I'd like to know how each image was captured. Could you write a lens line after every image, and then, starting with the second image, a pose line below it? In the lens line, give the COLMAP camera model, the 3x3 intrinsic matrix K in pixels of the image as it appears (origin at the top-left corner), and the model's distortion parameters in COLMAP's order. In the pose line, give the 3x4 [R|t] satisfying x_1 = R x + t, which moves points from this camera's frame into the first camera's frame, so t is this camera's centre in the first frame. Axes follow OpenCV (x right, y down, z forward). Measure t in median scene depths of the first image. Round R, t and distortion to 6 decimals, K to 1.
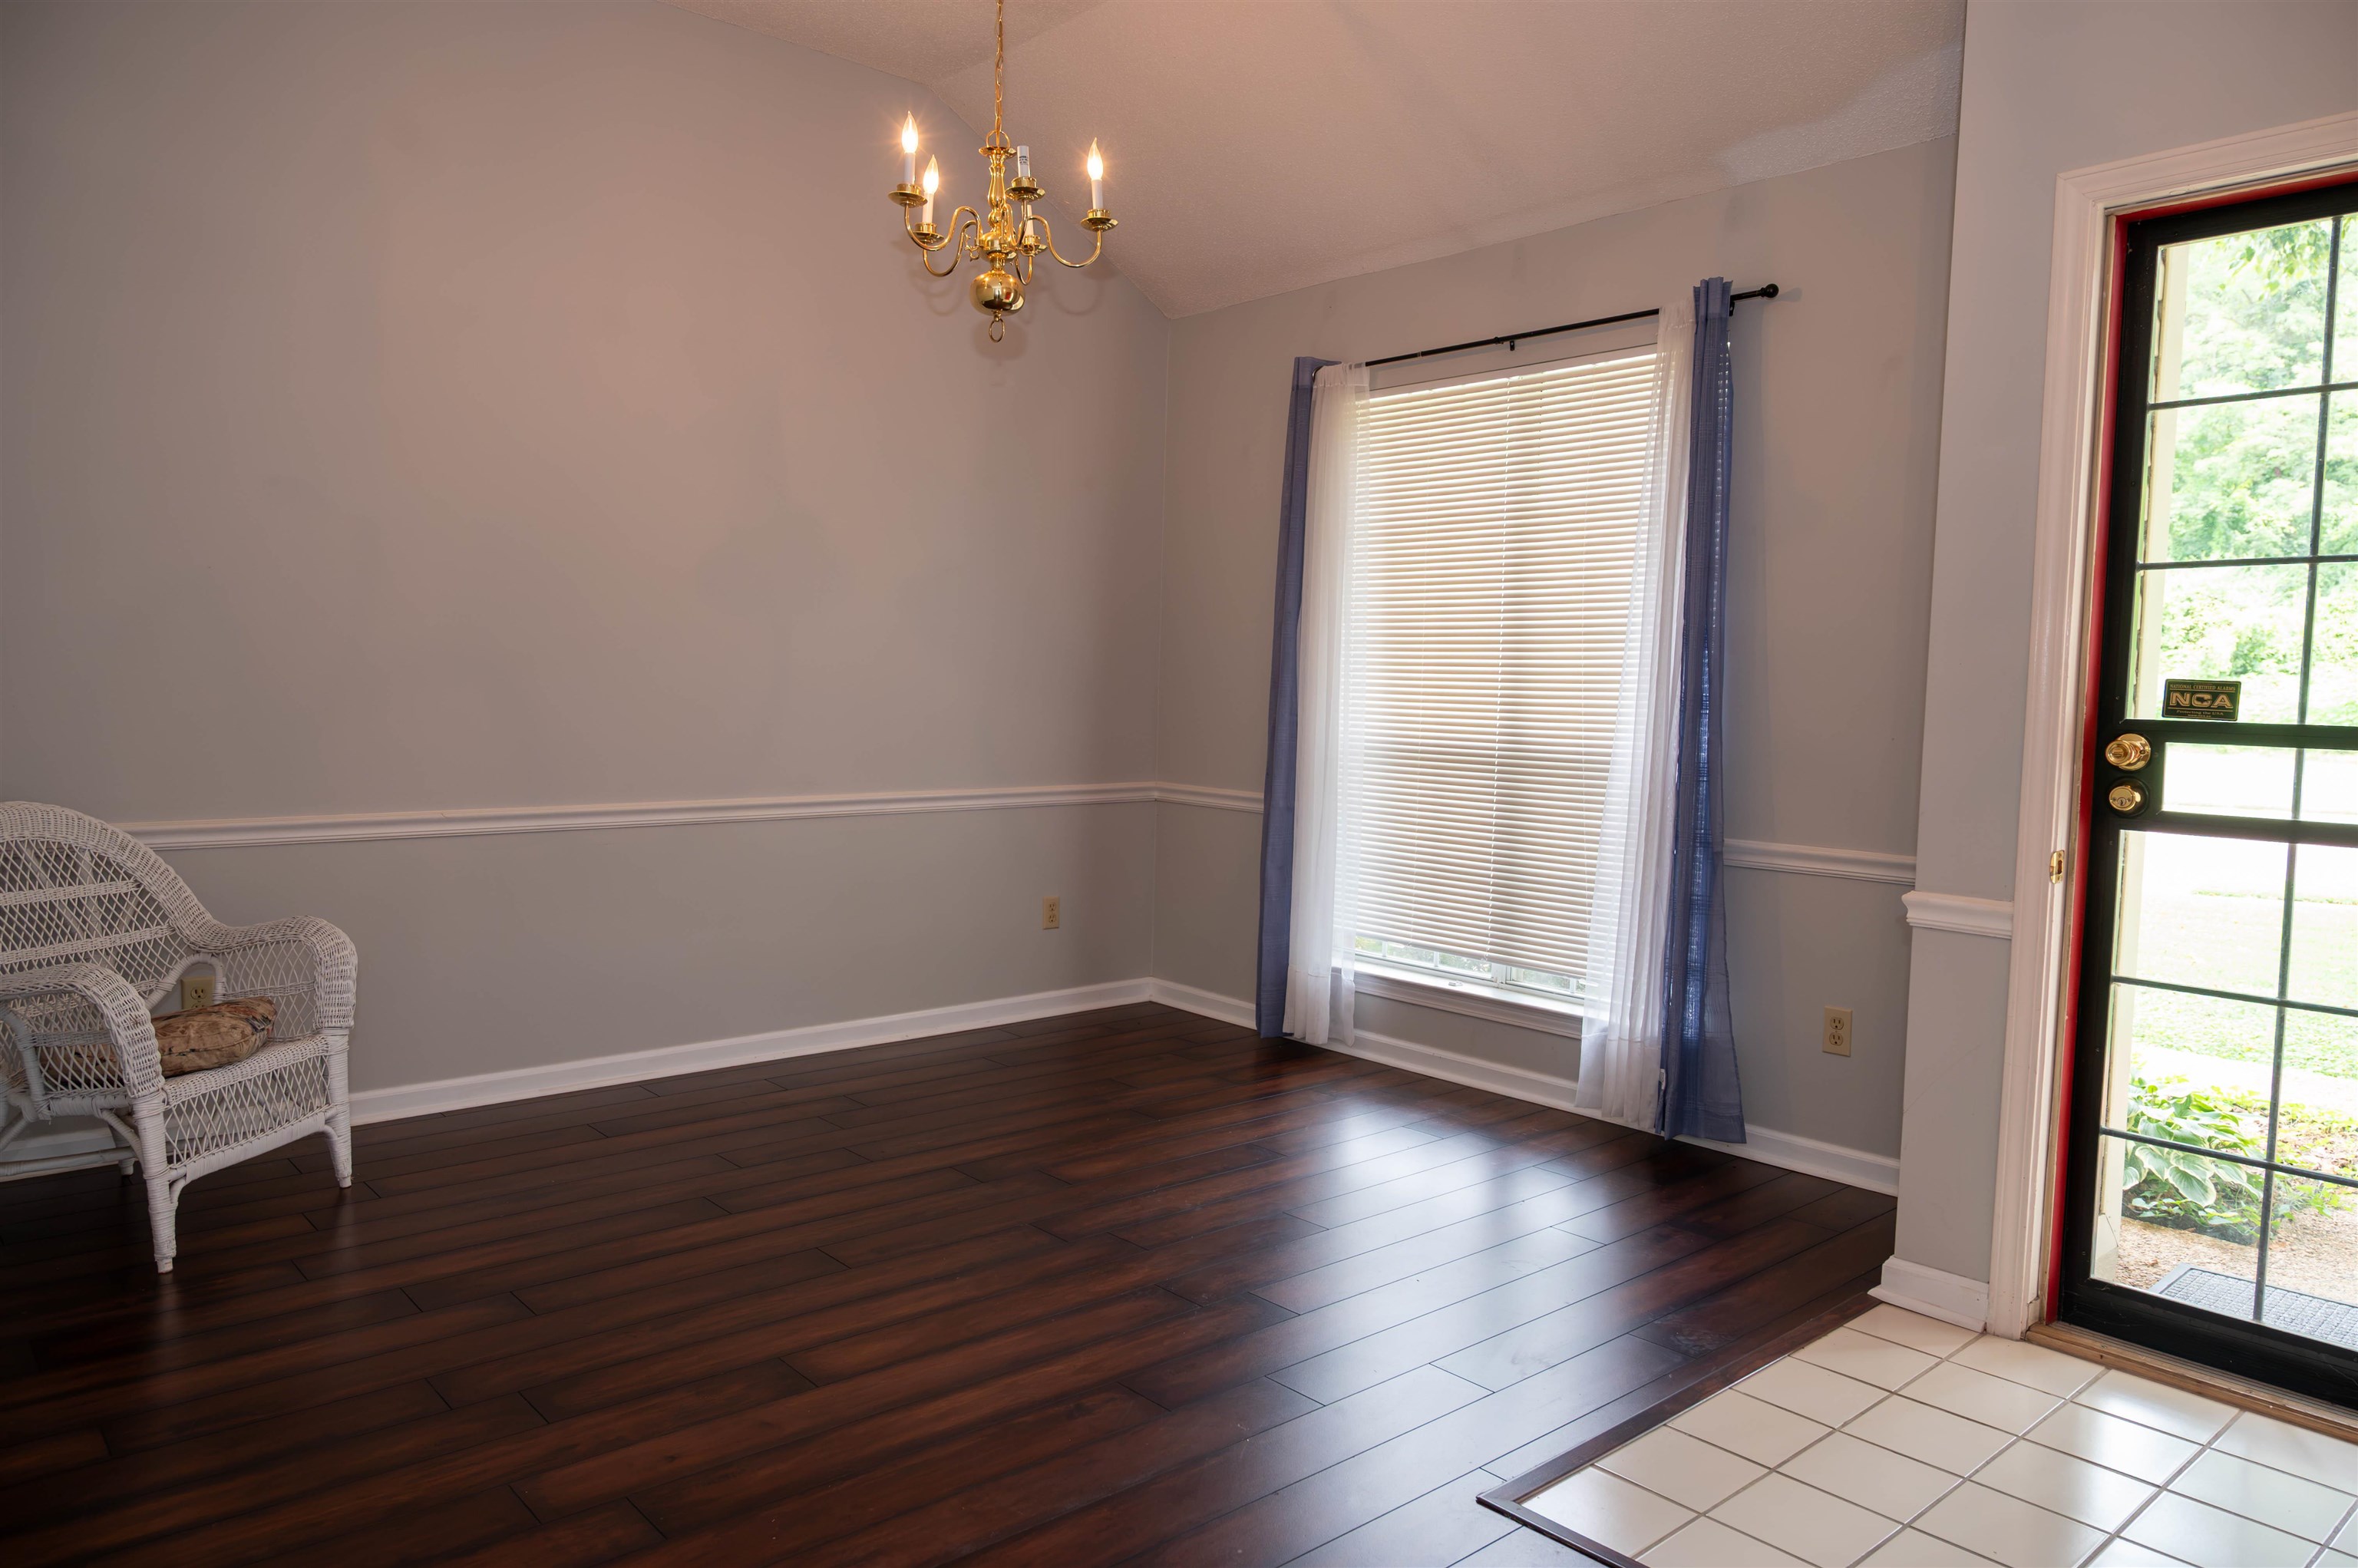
lens RADIAL K [[1577.8, 0, 1191.0], [0, 1577.8, 793.8], [0, 0, 1]] dist [-0.004866, 0.001895]
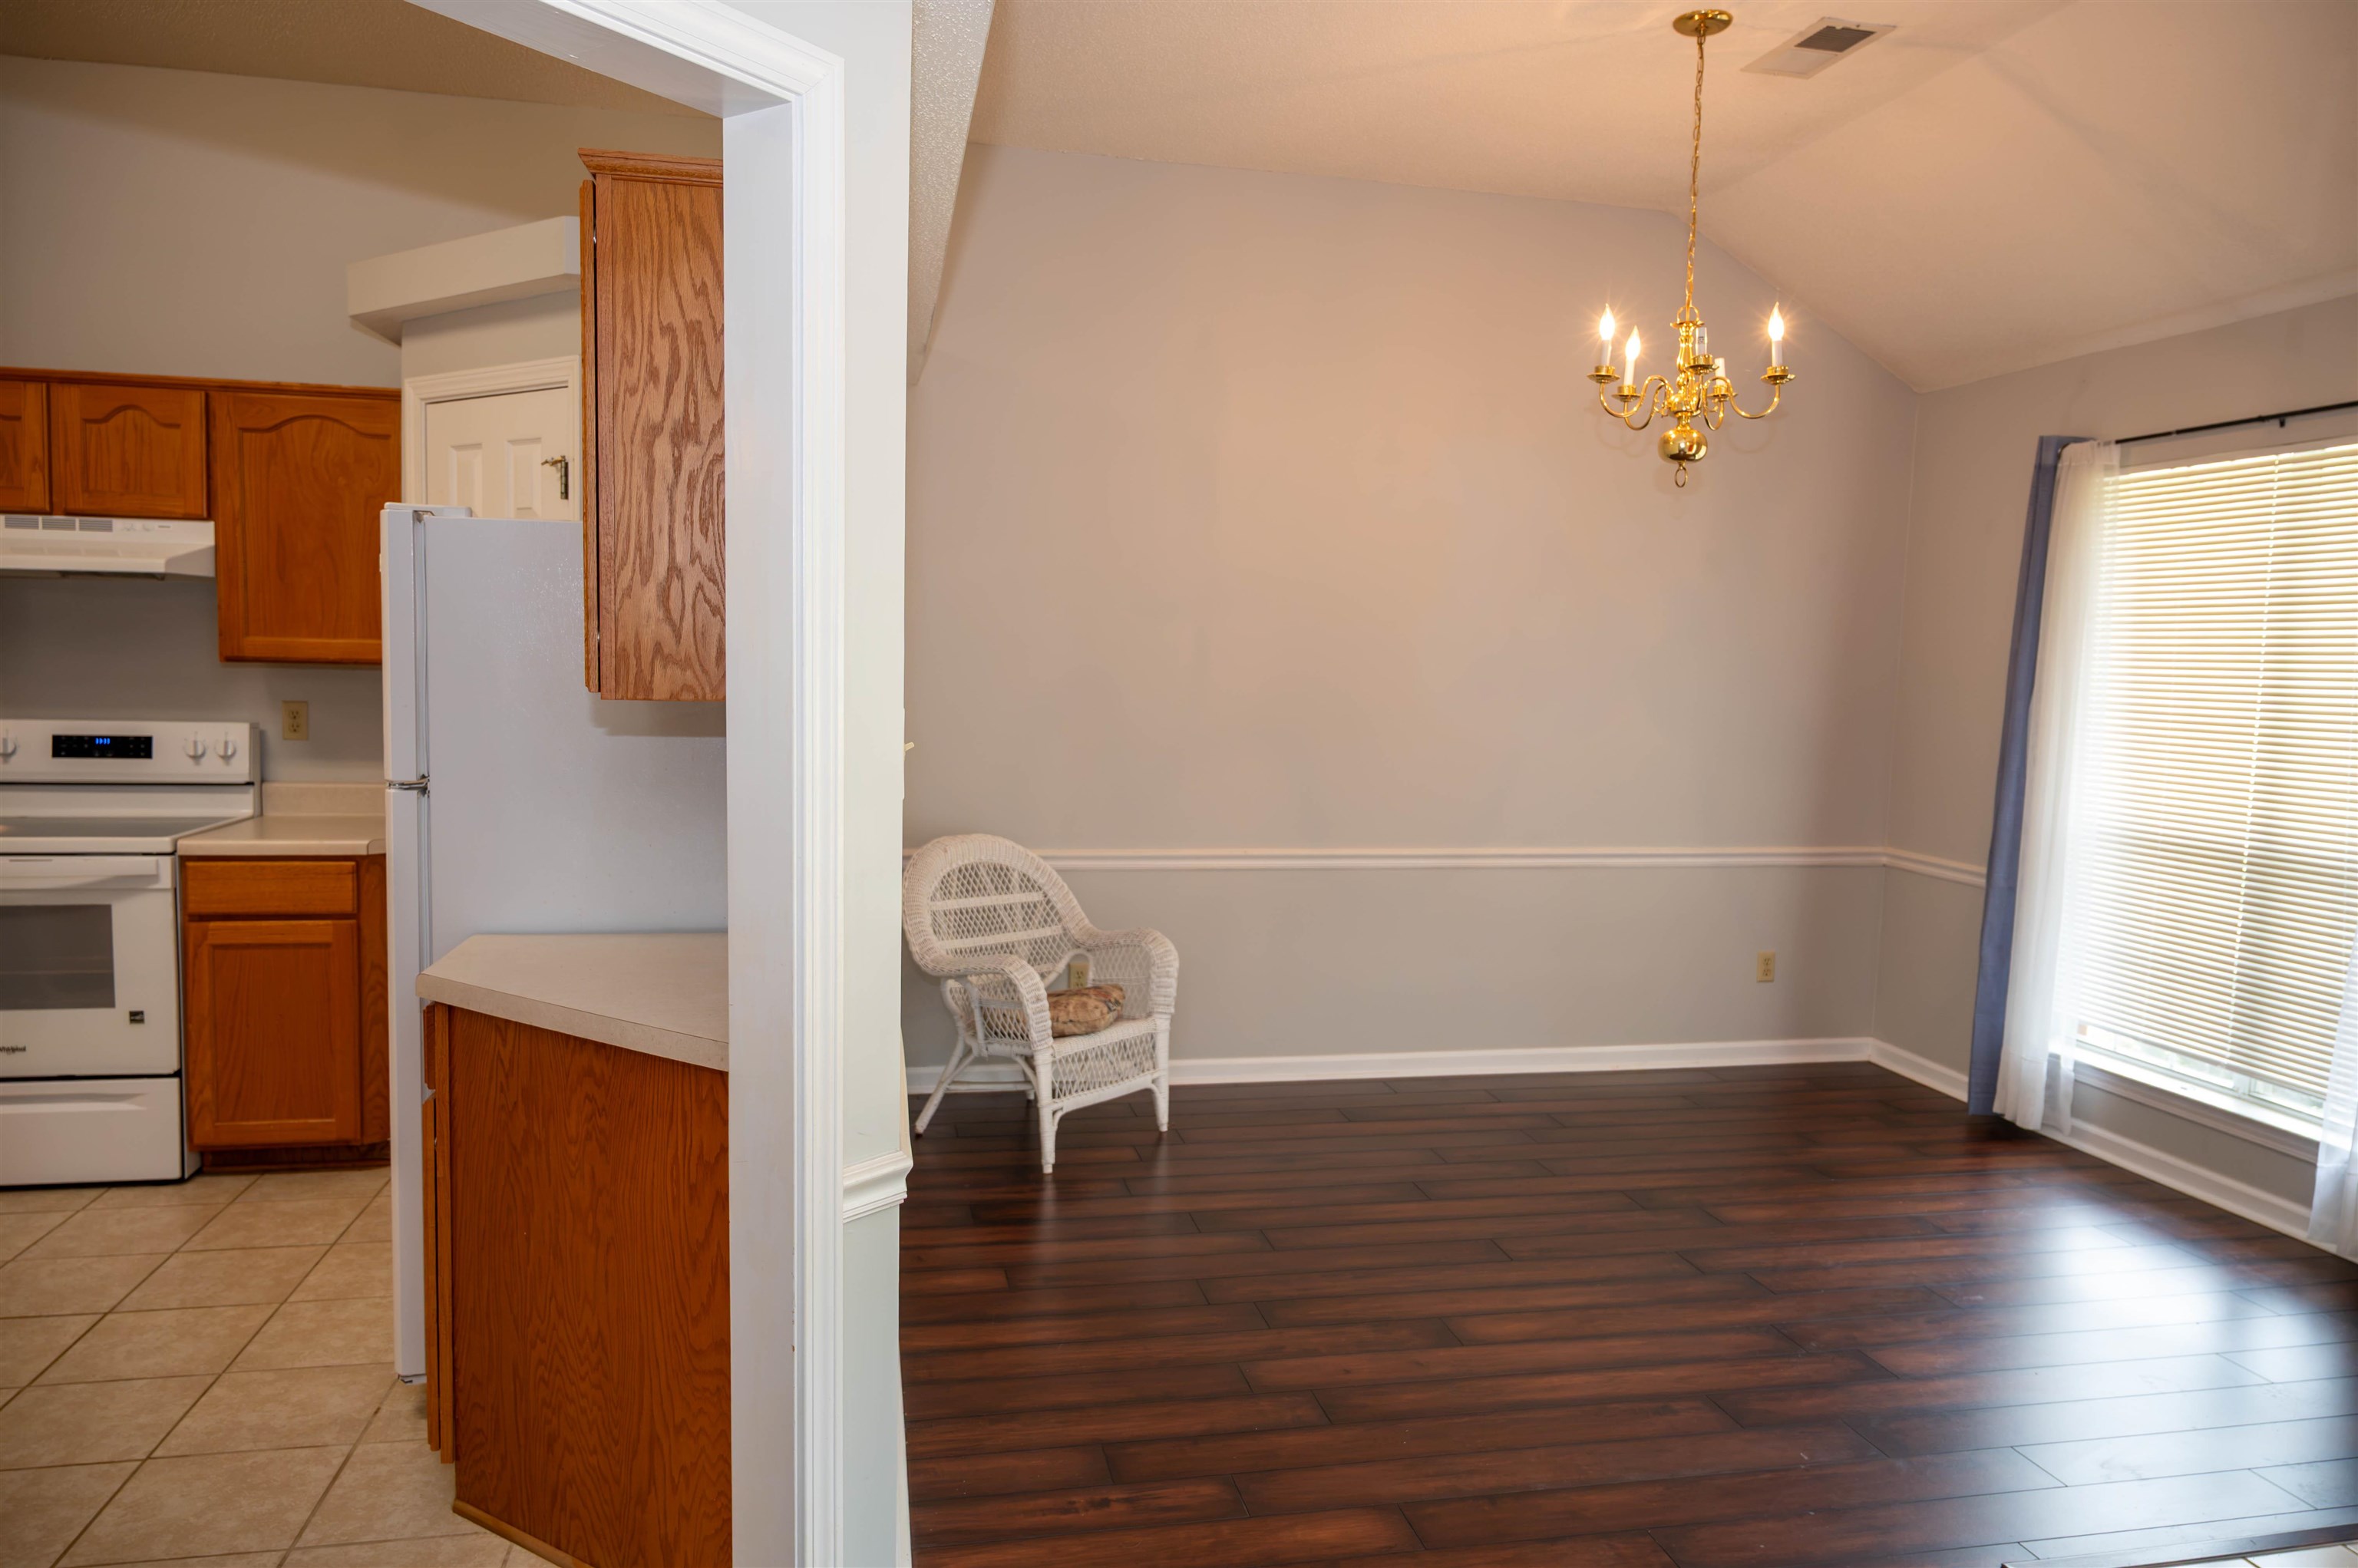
lens RADIAL K [[1577.8, 0, 1191.0], [0, 1577.8, 793.8], [0, 0, 1]] dist [-0.004866, 0.001895]
pose [[0.872836, 0.045221, -0.485914, 0.133309], [-0.043500, 0.998943, 0.014827, -0.062979], [0.486071, 0.008195, 0.873881, -0.179402]]
